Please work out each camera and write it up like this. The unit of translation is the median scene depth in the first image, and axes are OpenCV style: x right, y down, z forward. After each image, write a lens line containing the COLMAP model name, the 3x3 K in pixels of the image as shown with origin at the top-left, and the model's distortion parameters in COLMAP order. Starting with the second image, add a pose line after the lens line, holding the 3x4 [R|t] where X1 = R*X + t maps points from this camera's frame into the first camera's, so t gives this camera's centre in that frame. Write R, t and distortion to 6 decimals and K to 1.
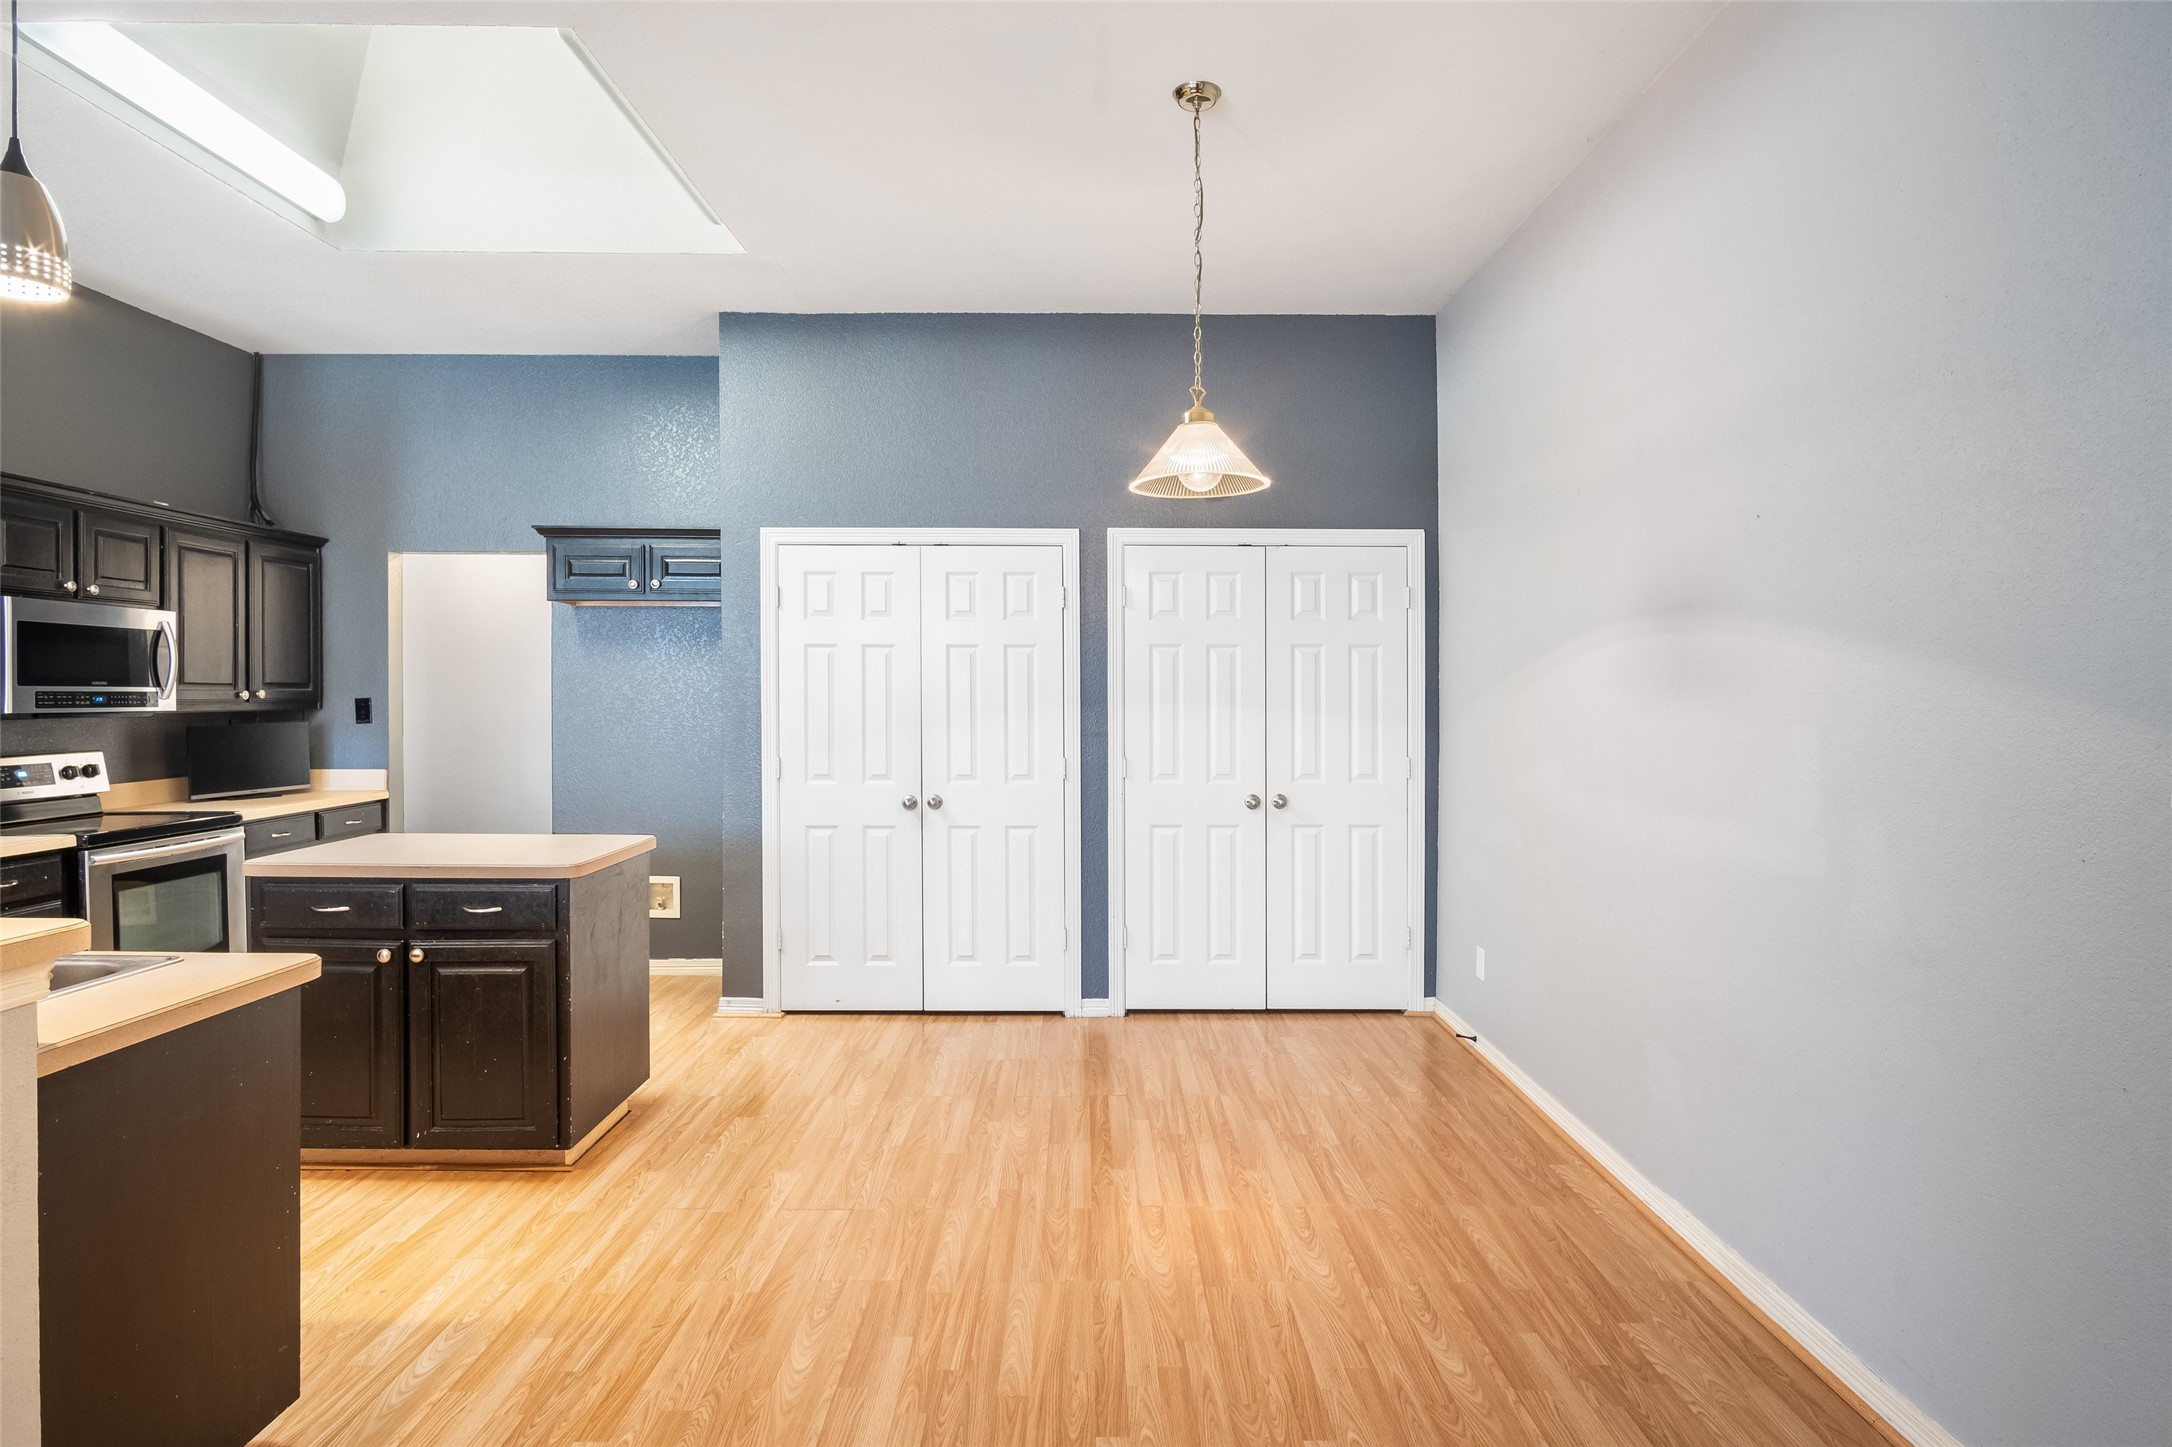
lens RADIAL K [[1187.7, 0, 1085.3], [0, 1187.7, 709.5], [0, 0, 1]] dist [-0.006566, 0.001059]
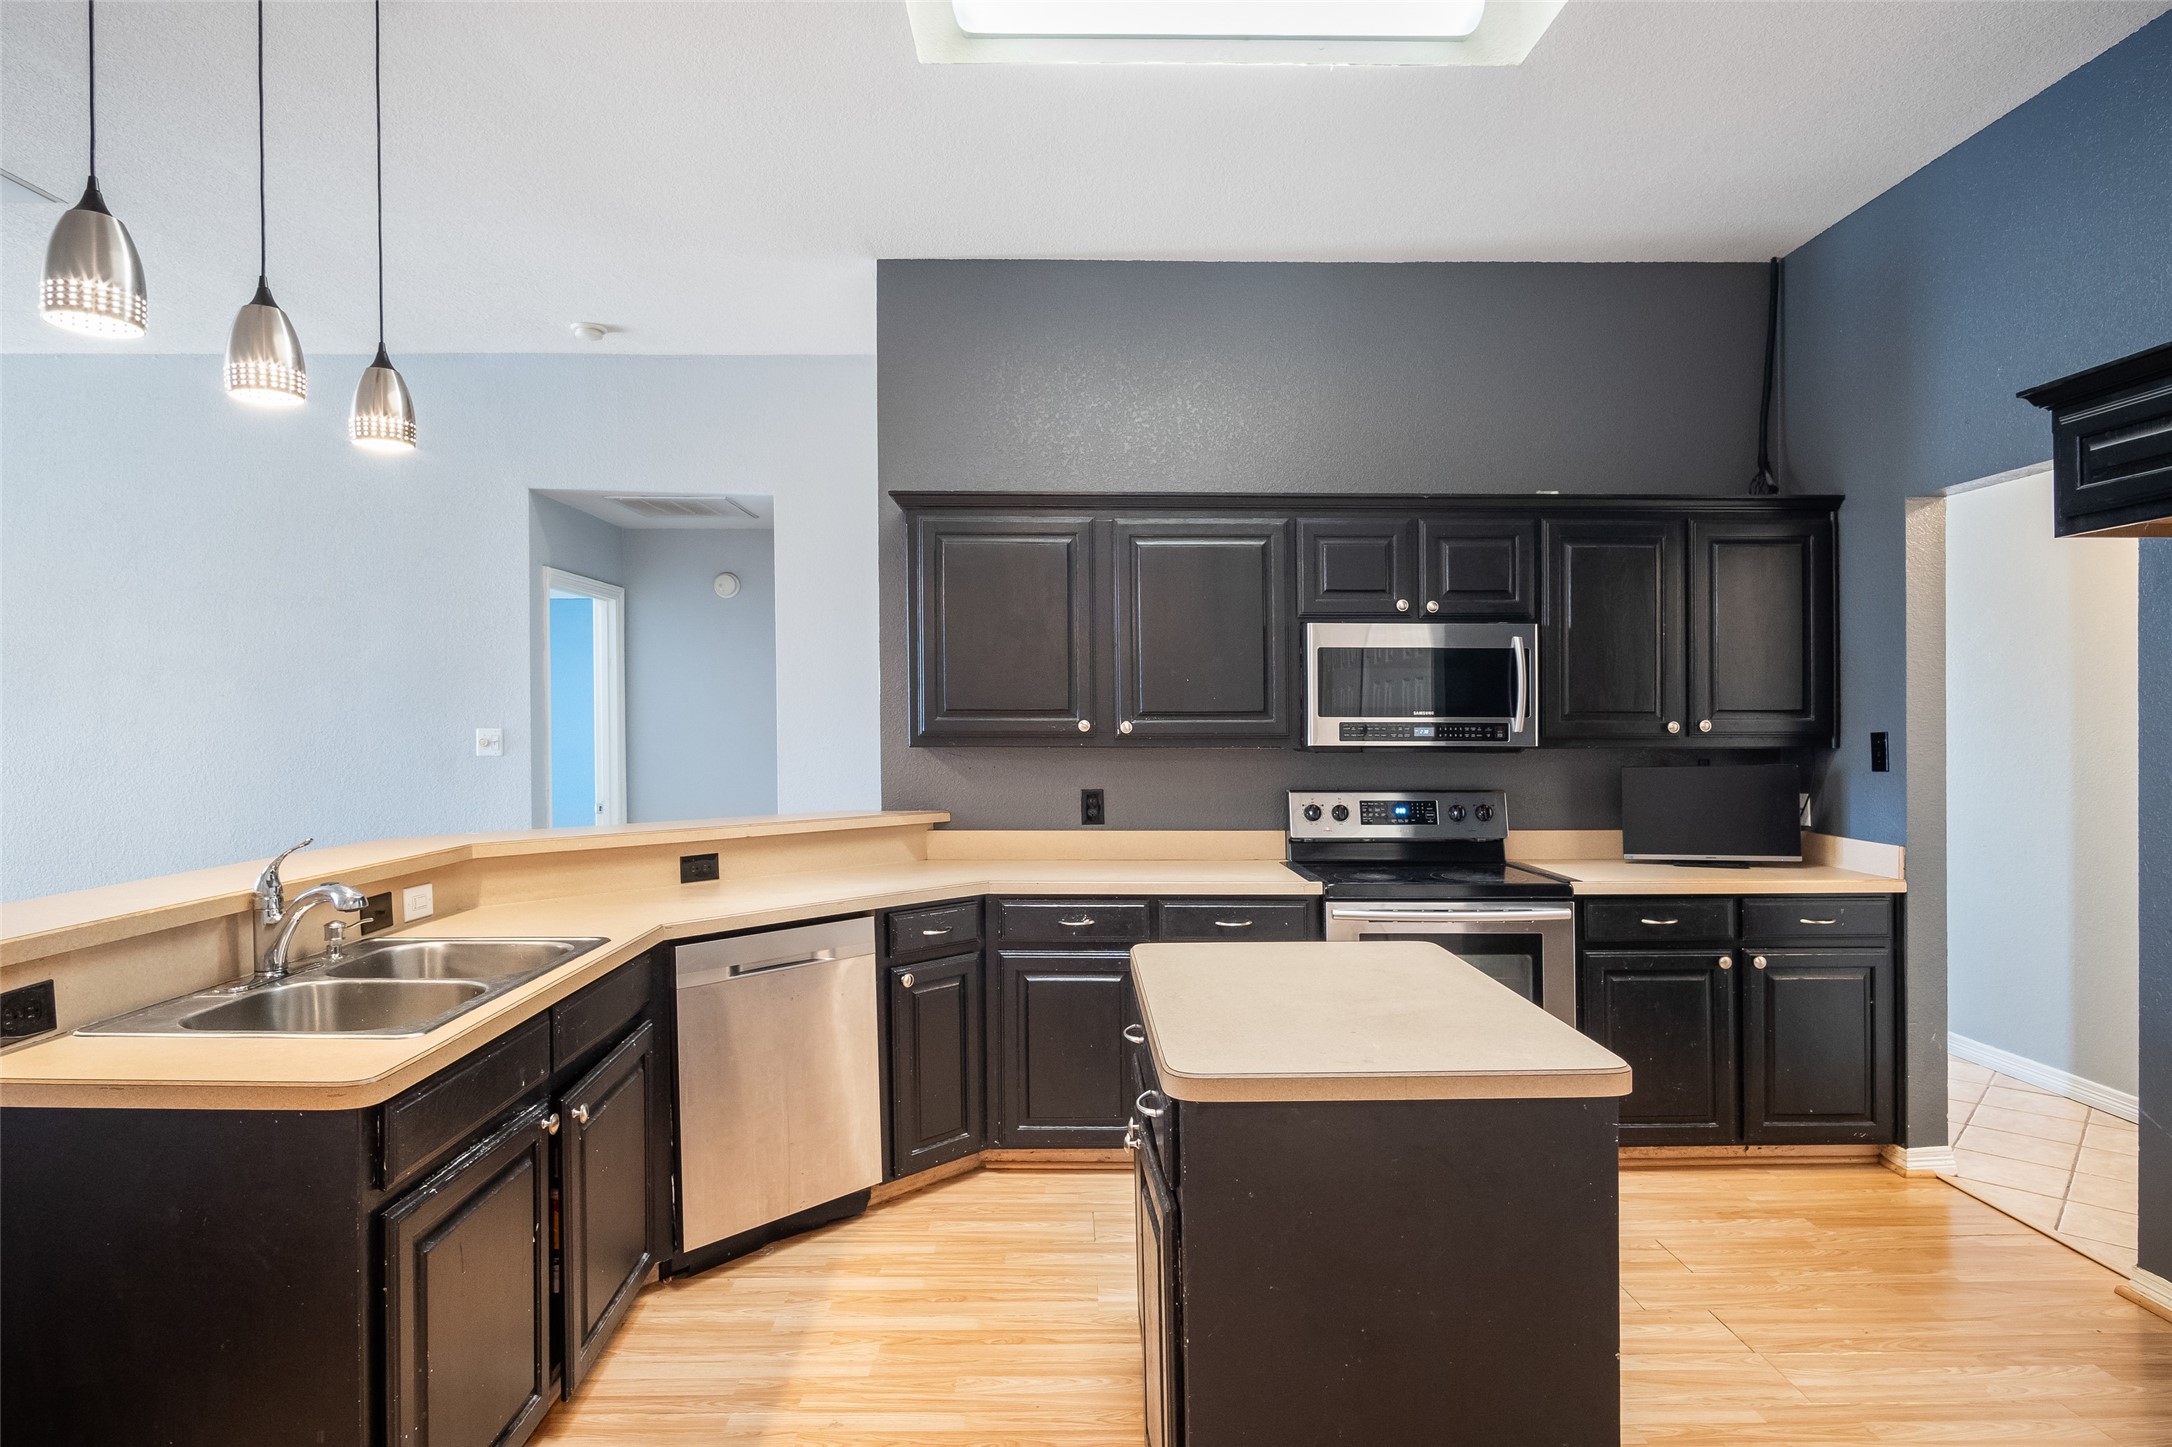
lens RADIAL K [[1187.7, 0, 1083.5], [0, 1187.7, 727.8], [0, 0, 1]] dist [-0.006566, 0.001059]
pose [[0.000410, 0.004389, -0.999990, 0.035184], [-0.014883, 0.999880, 0.004382, -0.008765], [0.999889, 0.014881, 0.000476, 0.572461]]
